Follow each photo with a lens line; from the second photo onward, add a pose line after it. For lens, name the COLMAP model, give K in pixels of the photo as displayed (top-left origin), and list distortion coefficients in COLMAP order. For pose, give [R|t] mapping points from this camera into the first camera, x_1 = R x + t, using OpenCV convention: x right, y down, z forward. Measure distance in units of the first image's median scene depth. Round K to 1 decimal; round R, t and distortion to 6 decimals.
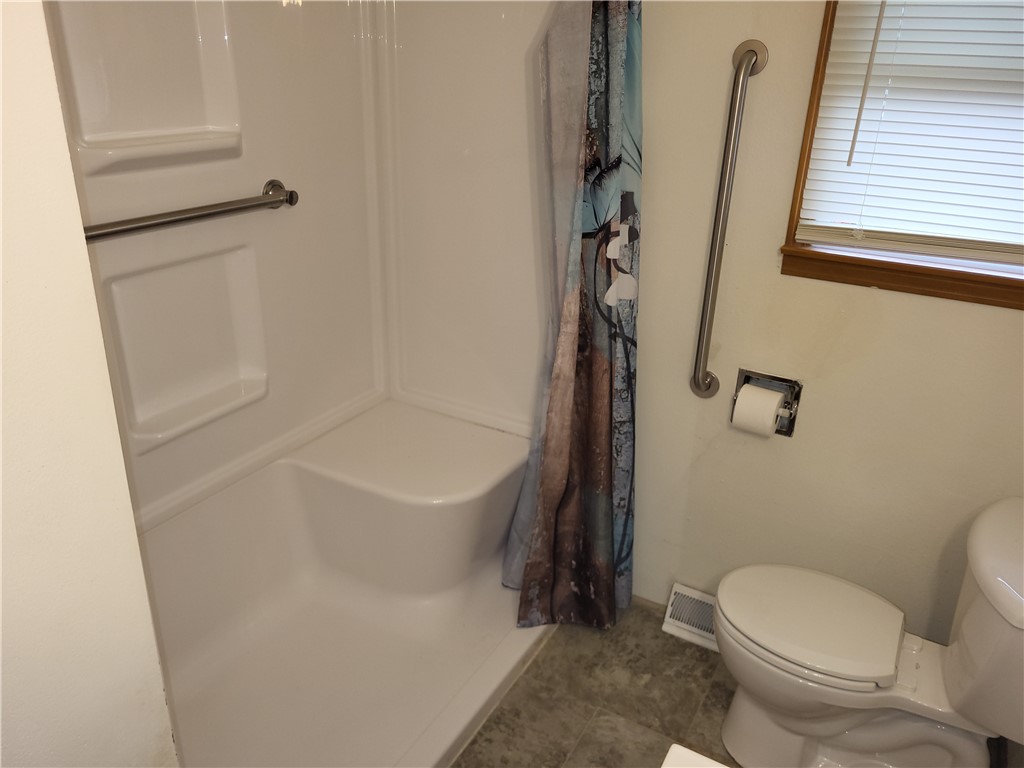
lens RADIAL K [[781.1, 0, 489.6], [0, 781.1, 386.3], [0, 0, 1]] dist [0.042916, -0.032142]
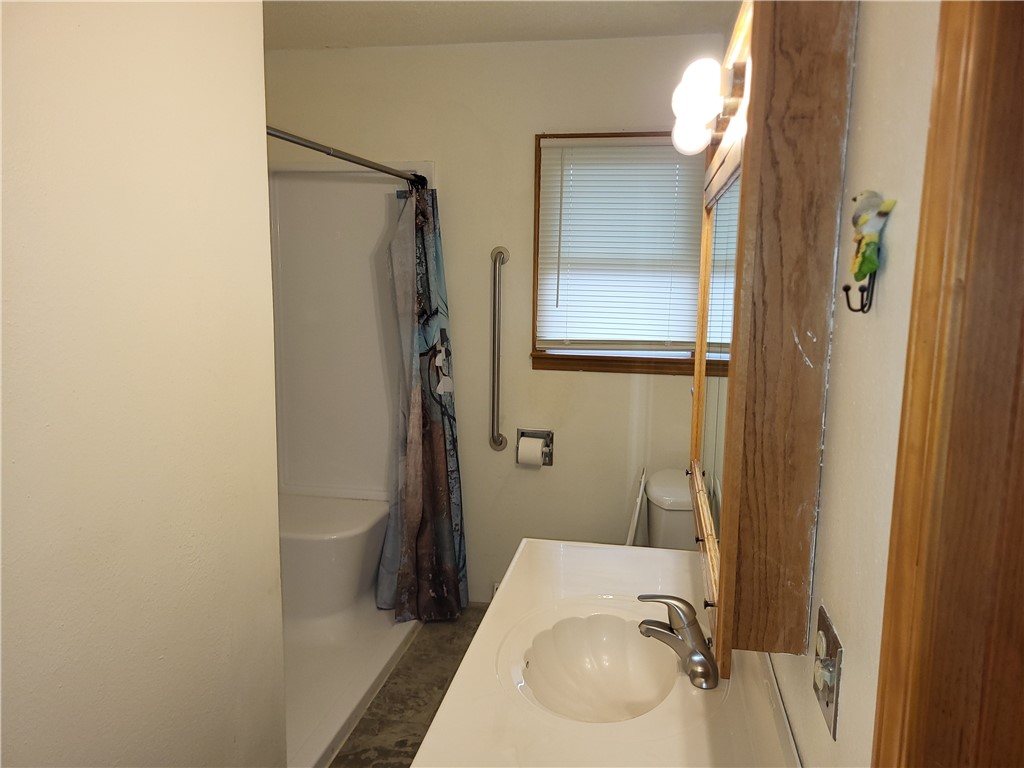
lens RADIAL K [[781.1, 0, 515.8], [0, 781.1, 384.2], [0, 0, 1]] dist [0.042916, -0.032142]
pose [[0.937668, -0.058338, 0.342602, -0.255122], [0.139639, 0.965976, -0.217694, 0.252868], [-0.318245, 0.251965, 0.913911, -0.556623]]
